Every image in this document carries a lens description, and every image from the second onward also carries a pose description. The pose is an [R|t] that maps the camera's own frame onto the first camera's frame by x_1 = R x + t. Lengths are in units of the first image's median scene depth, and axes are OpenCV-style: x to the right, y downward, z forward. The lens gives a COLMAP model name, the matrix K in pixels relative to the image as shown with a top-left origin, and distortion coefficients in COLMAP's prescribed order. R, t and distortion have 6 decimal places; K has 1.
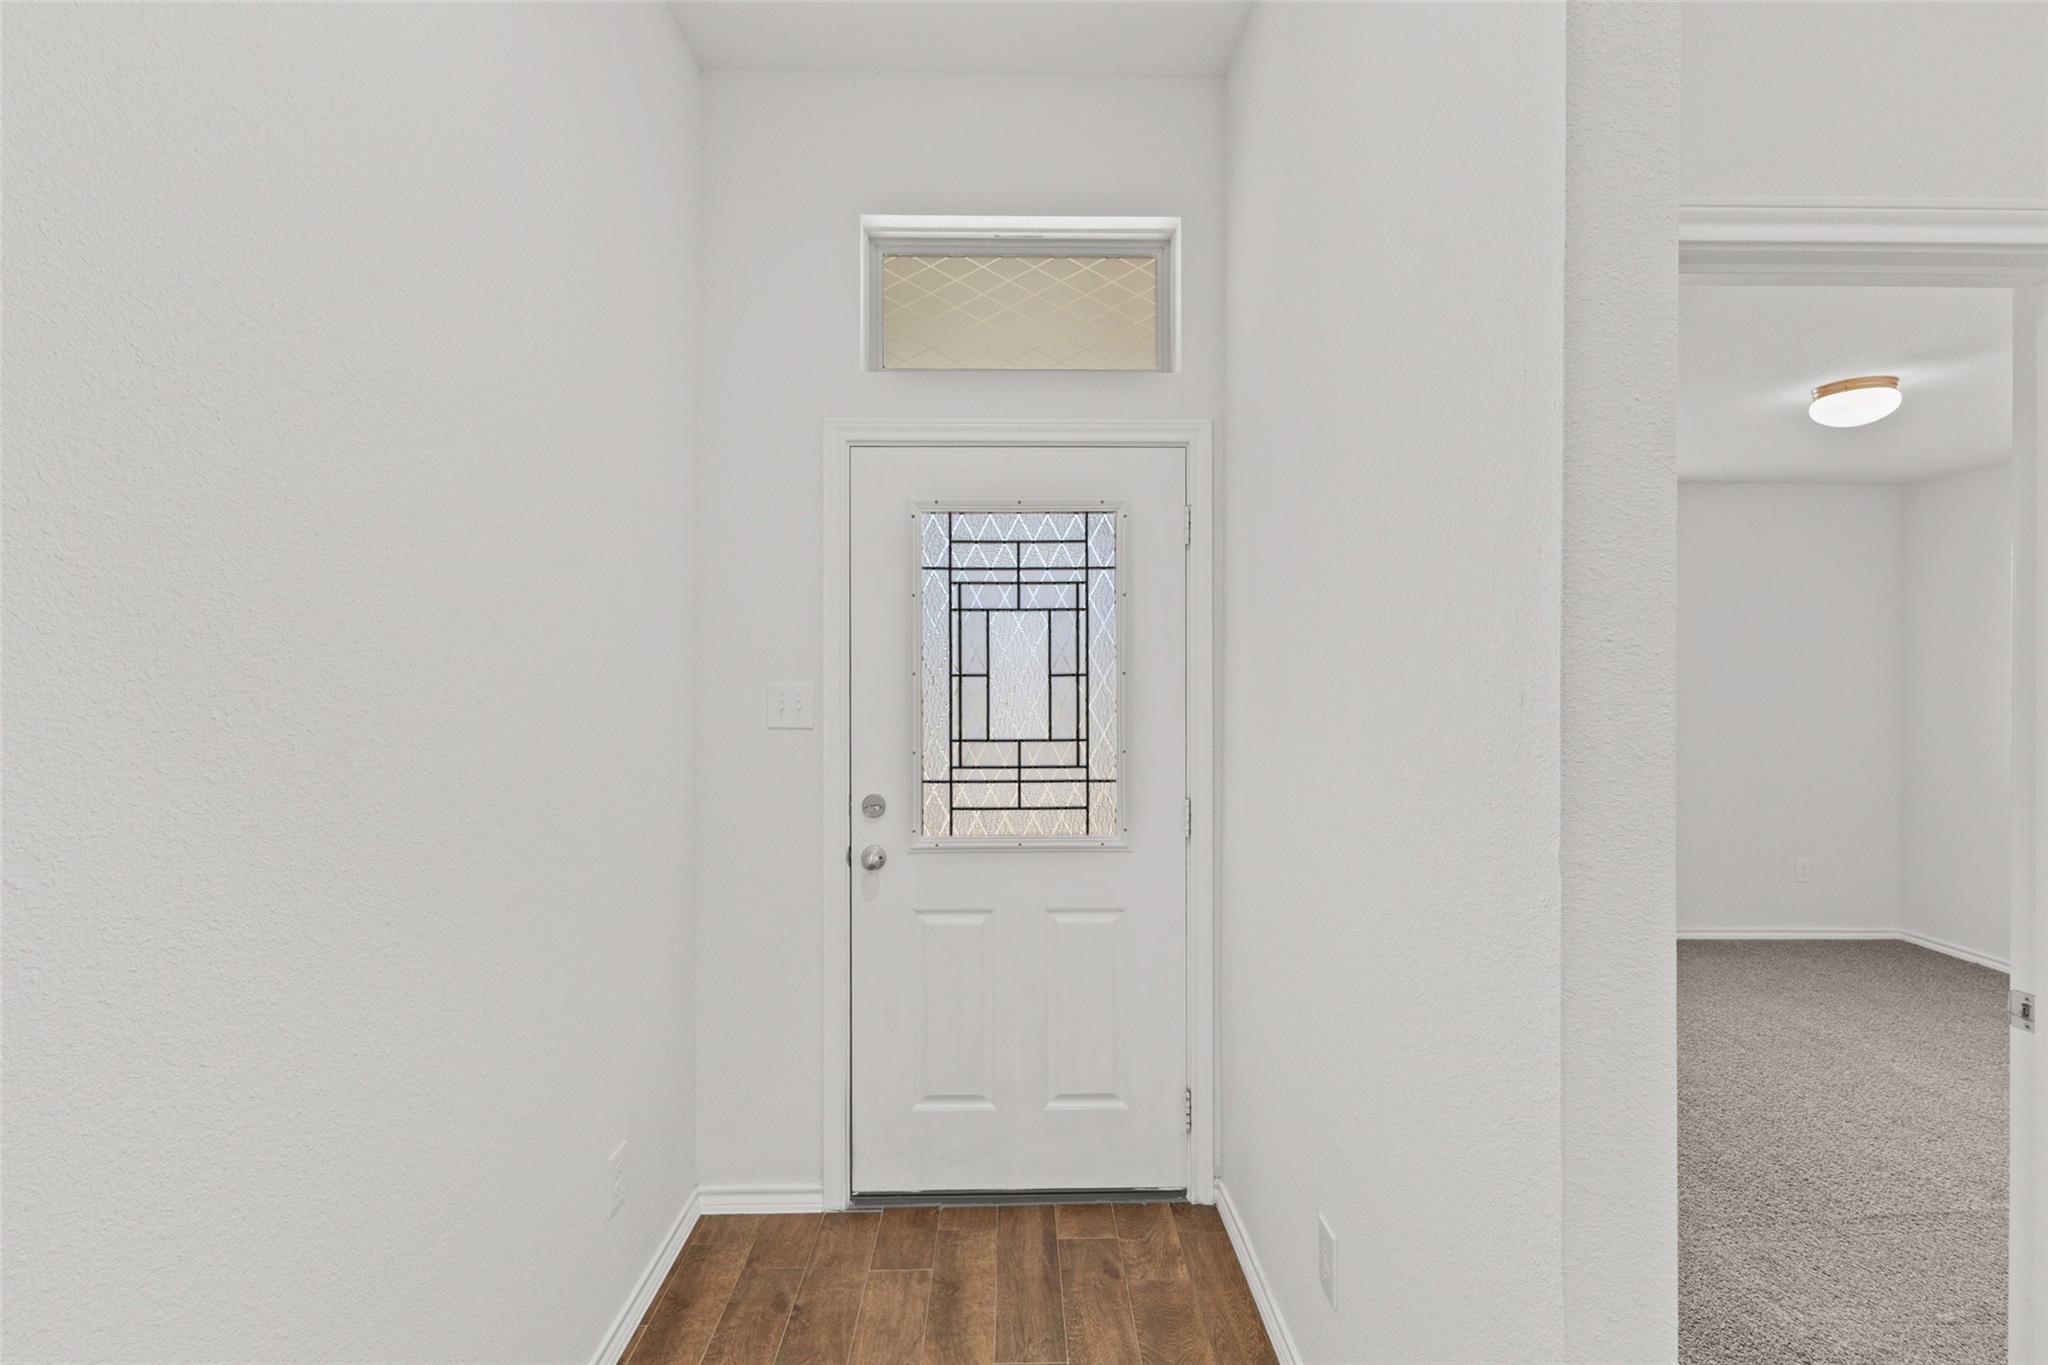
lens RADIAL K [[890.5, 0, 1021.3], [0, 890.5, 675.4], [0, 0, 1]] dist [0.007335, -0.002439]
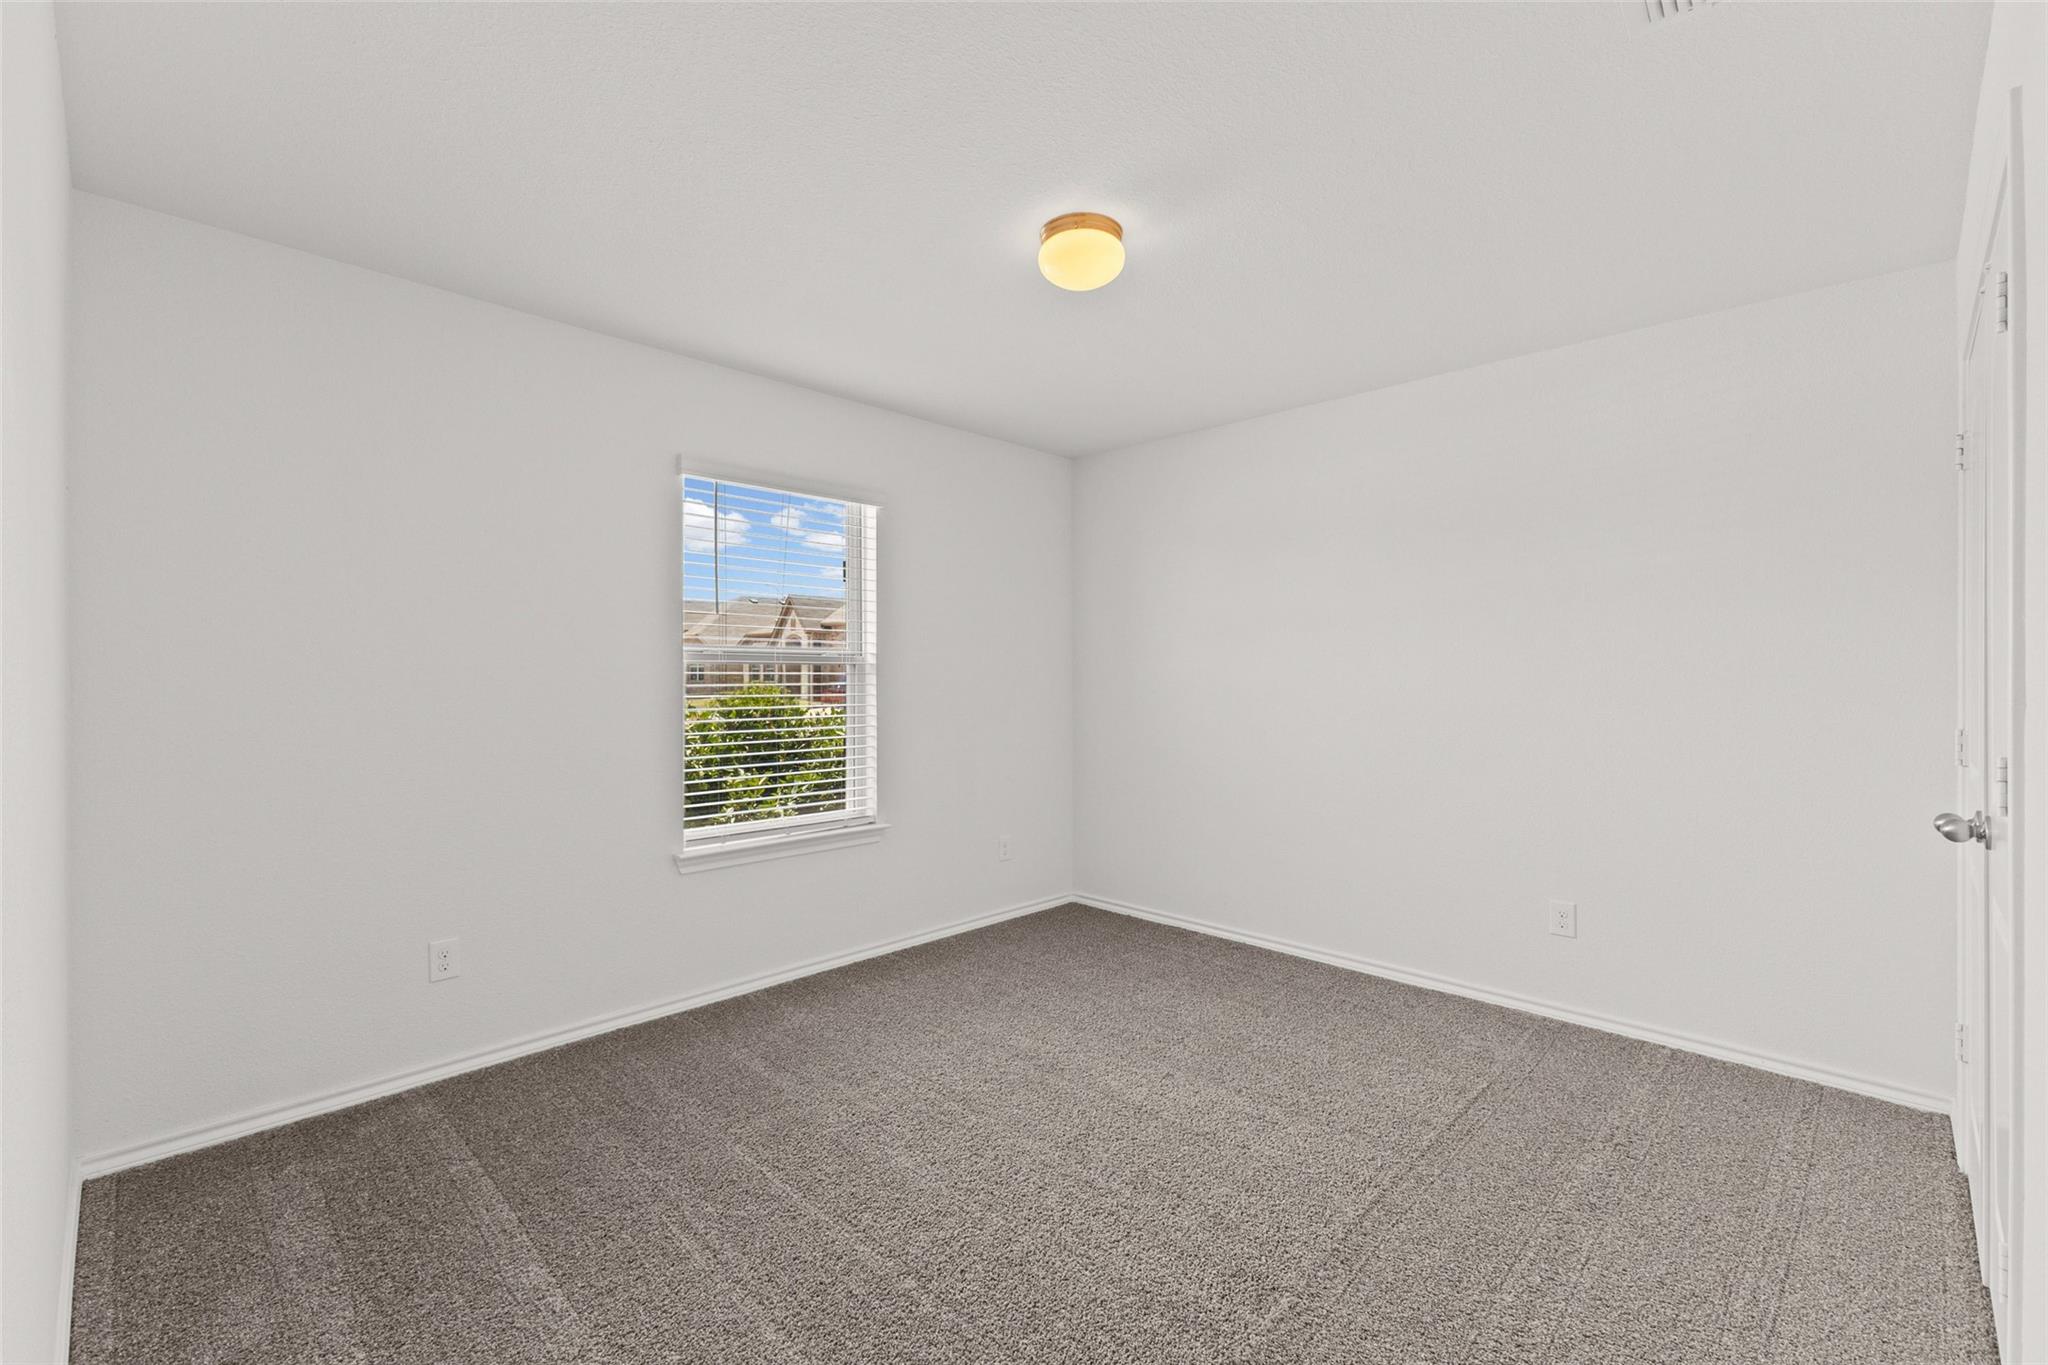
lens RADIAL K [[890.5, 0, 1028.5], [0, 890.5, 682.3], [0, 0, 1]] dist [0.007335, -0.002439]
pose [[0.709048, -0.008252, 0.705112, 0.314721], [0.008790, 0.999957, 0.002863, 0.054881], [-0.705106, 0.004168, 0.709090, 0.433723]]
